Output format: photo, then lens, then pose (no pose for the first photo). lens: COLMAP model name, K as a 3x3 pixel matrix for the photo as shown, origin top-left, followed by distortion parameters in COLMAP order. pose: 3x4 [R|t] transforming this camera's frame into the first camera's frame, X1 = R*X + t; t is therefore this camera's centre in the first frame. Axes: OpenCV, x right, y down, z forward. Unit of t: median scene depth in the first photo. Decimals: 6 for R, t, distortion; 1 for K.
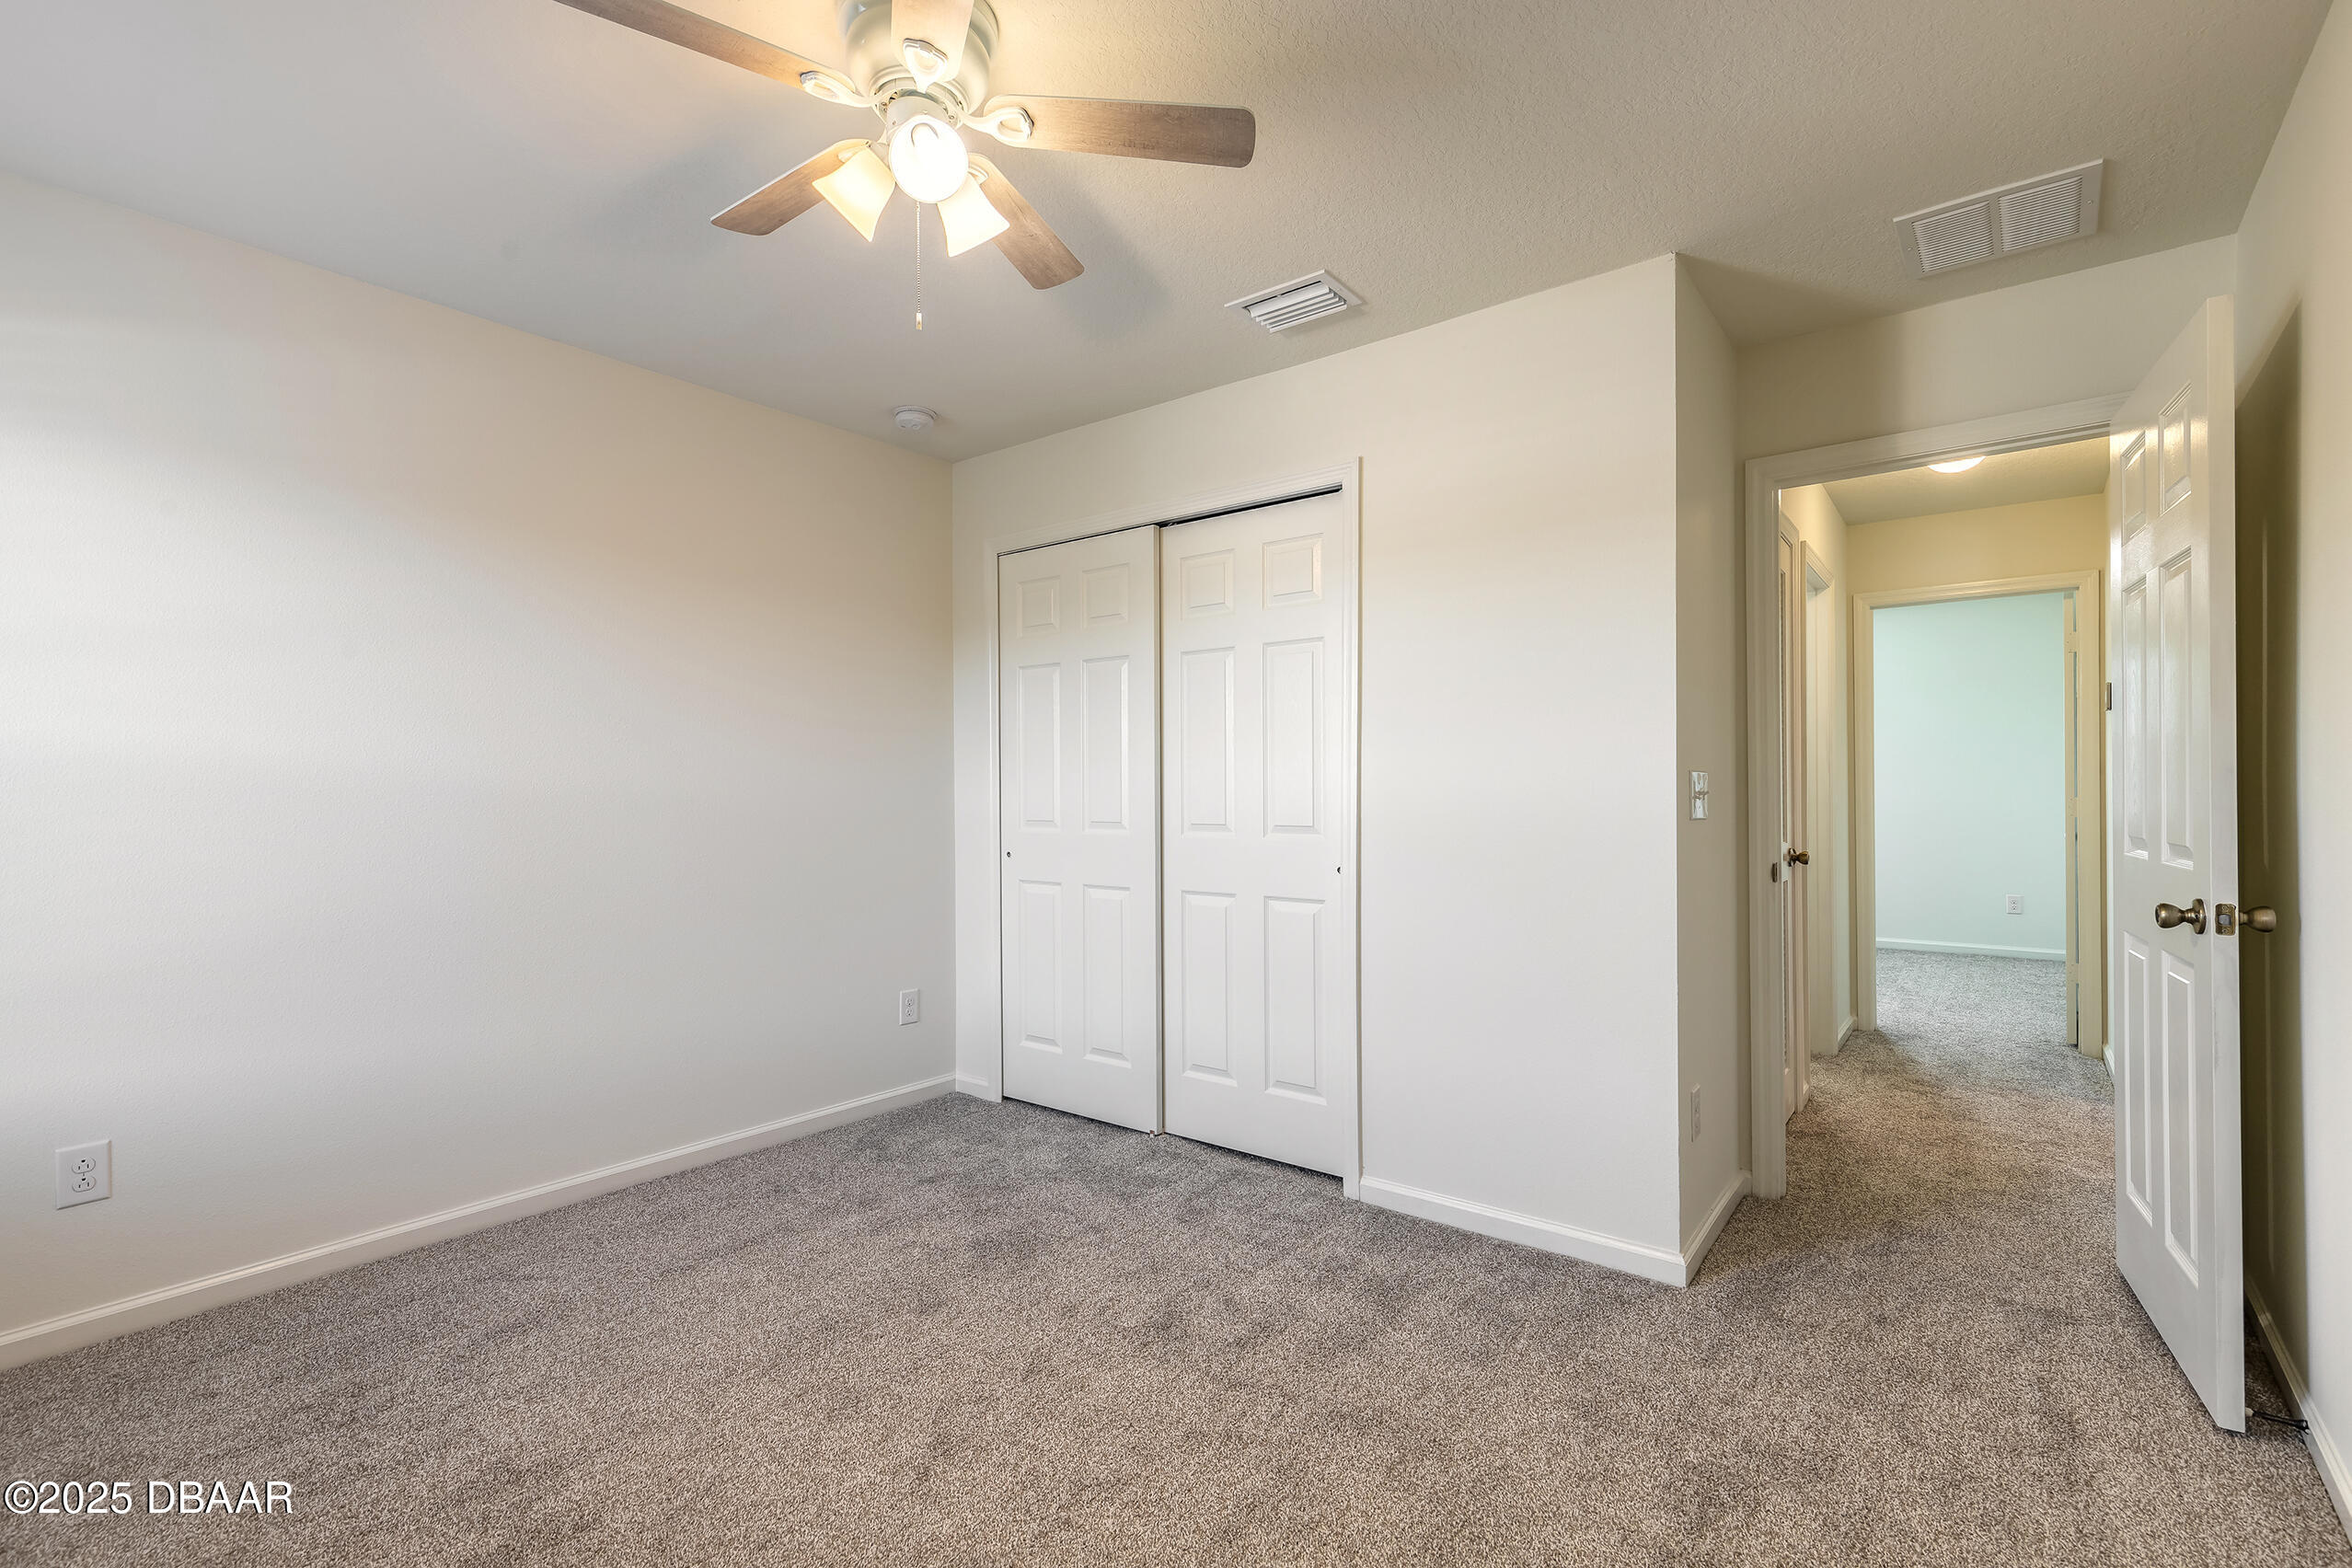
lens RADIAL K [[1057.1, 0, 1181.0], [0, 1057.1, 788.4], [0, 0, 1]] dist [0.002558, -0.000340]
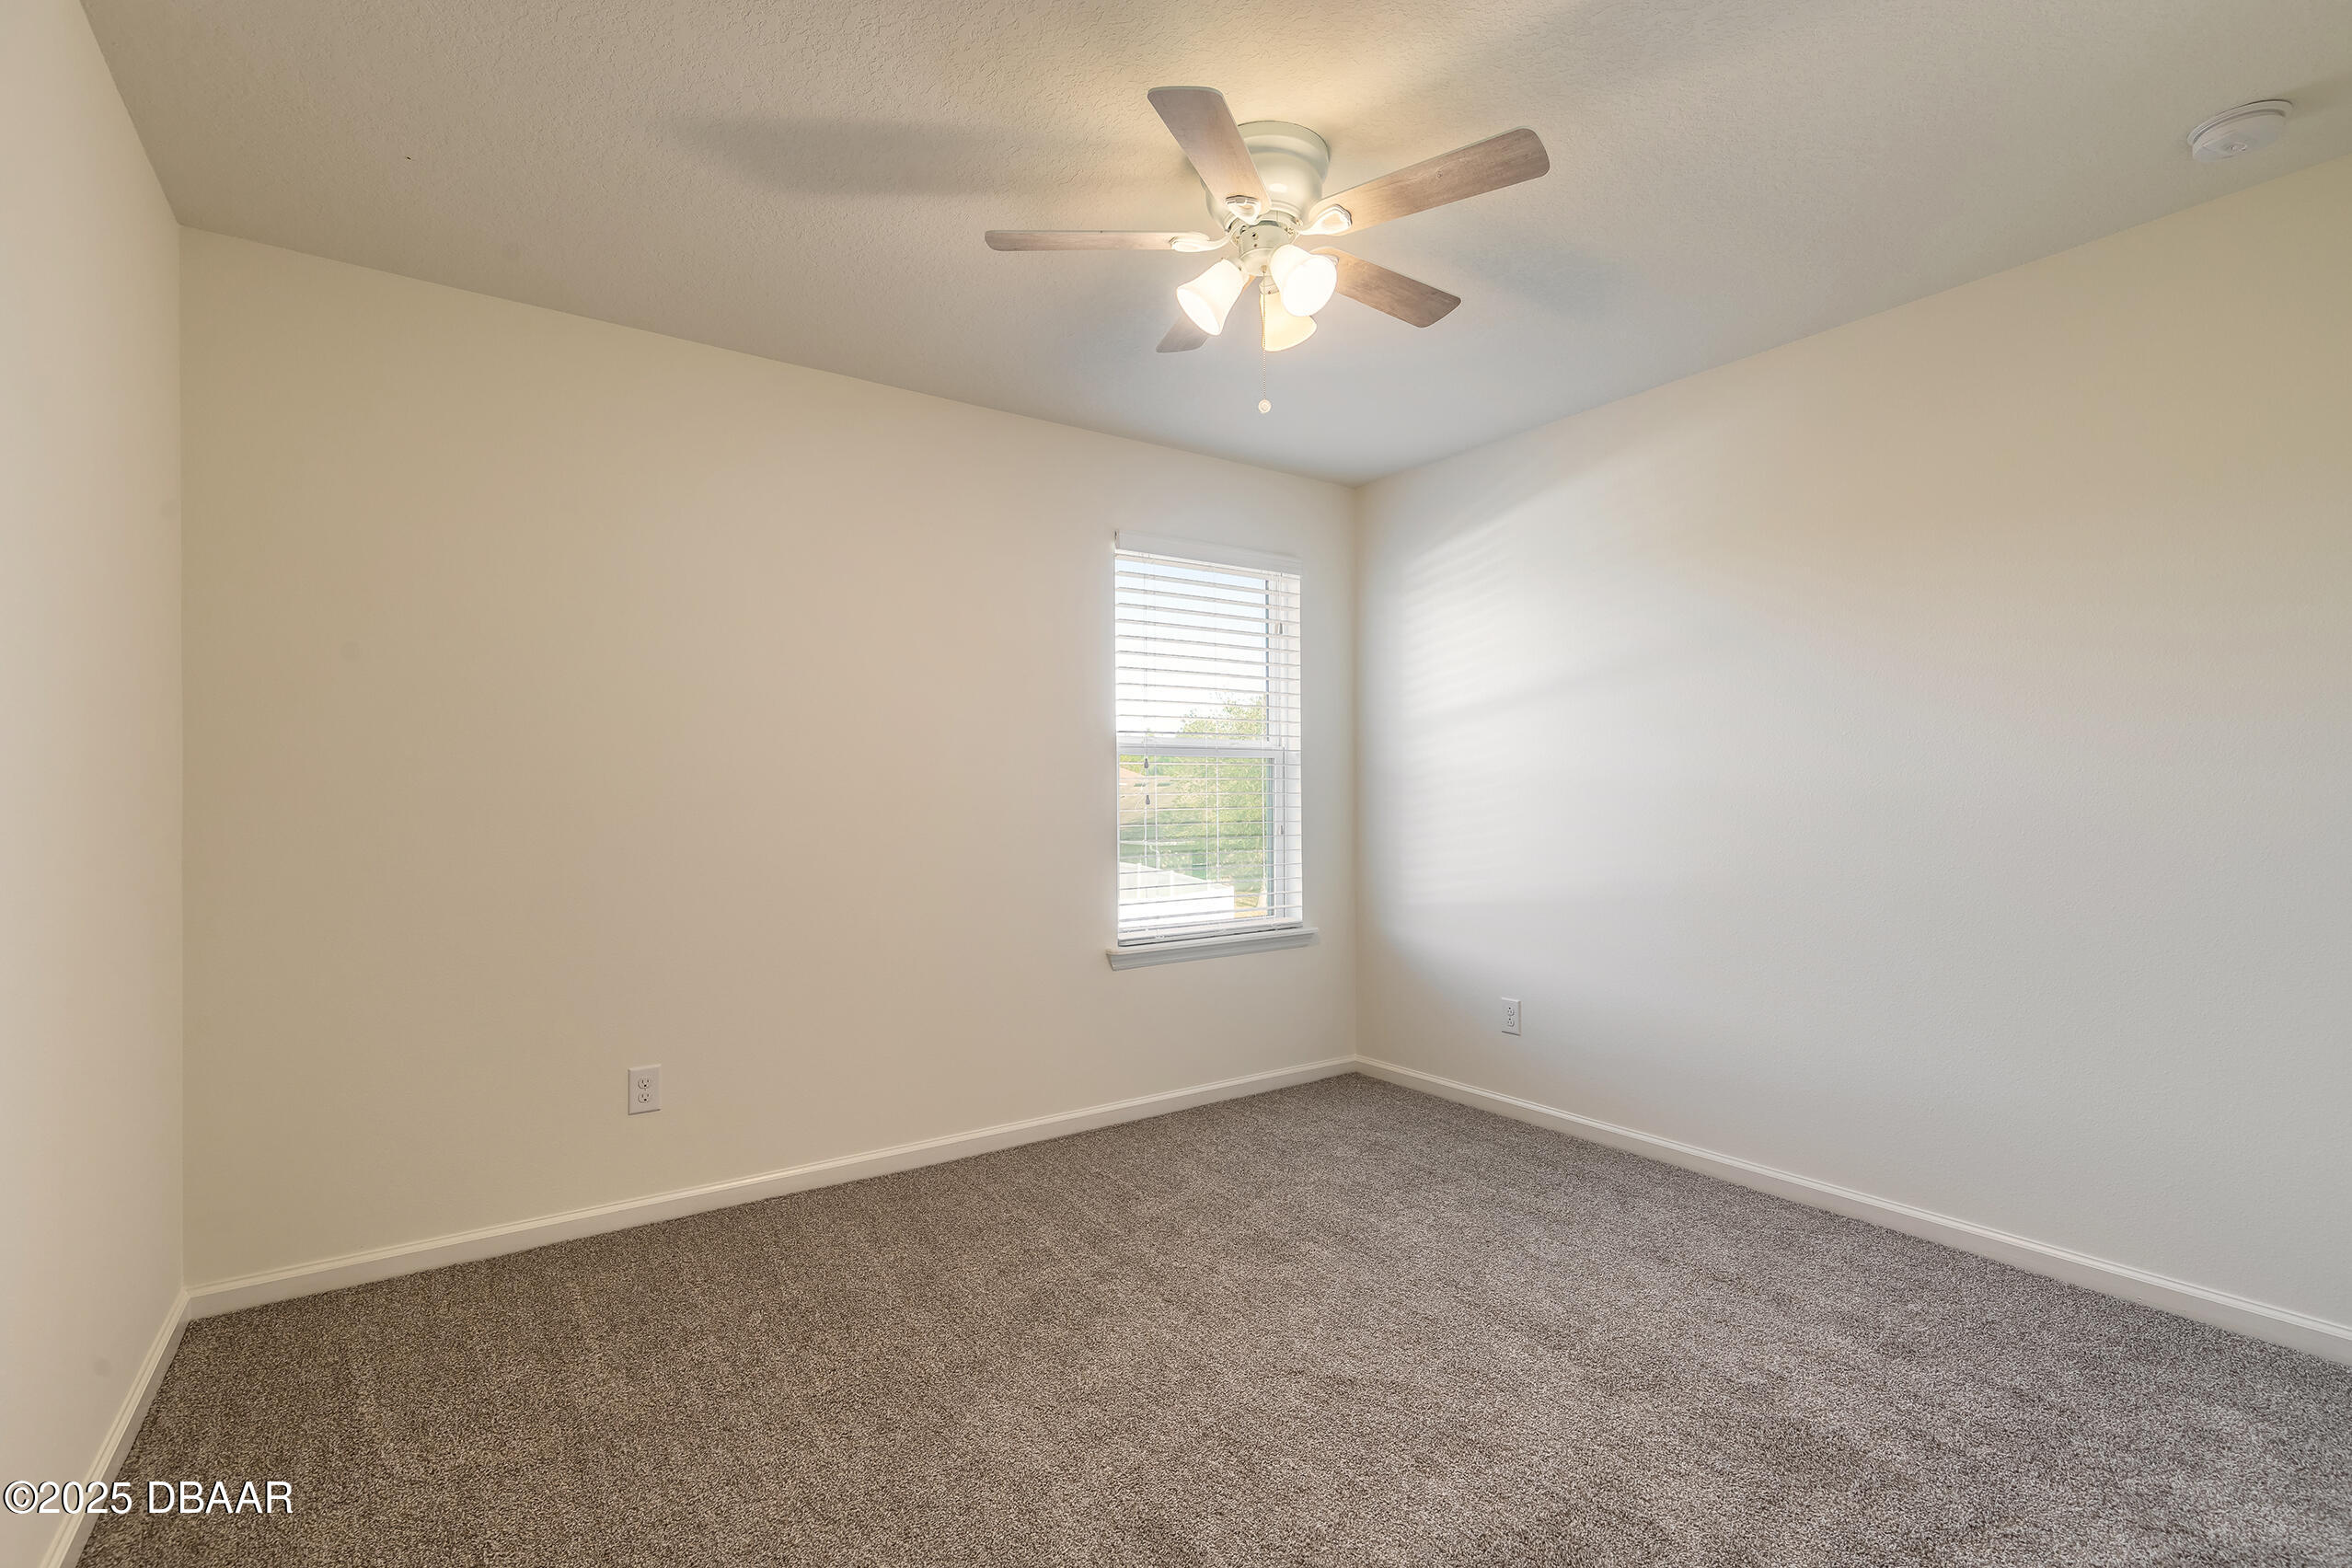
lens RADIAL K [[1057.1, 0, 1166.0], [0, 1057.1, 788.0], [0, 0, 1]] dist [0.002558, -0.000340]
pose [[-0.295414, 0.000438, -0.955369, 0.559656], [0.007228, 0.999972, -0.001777, -0.002089], [0.955342, -0.007431, -0.295409, 0.730769]]
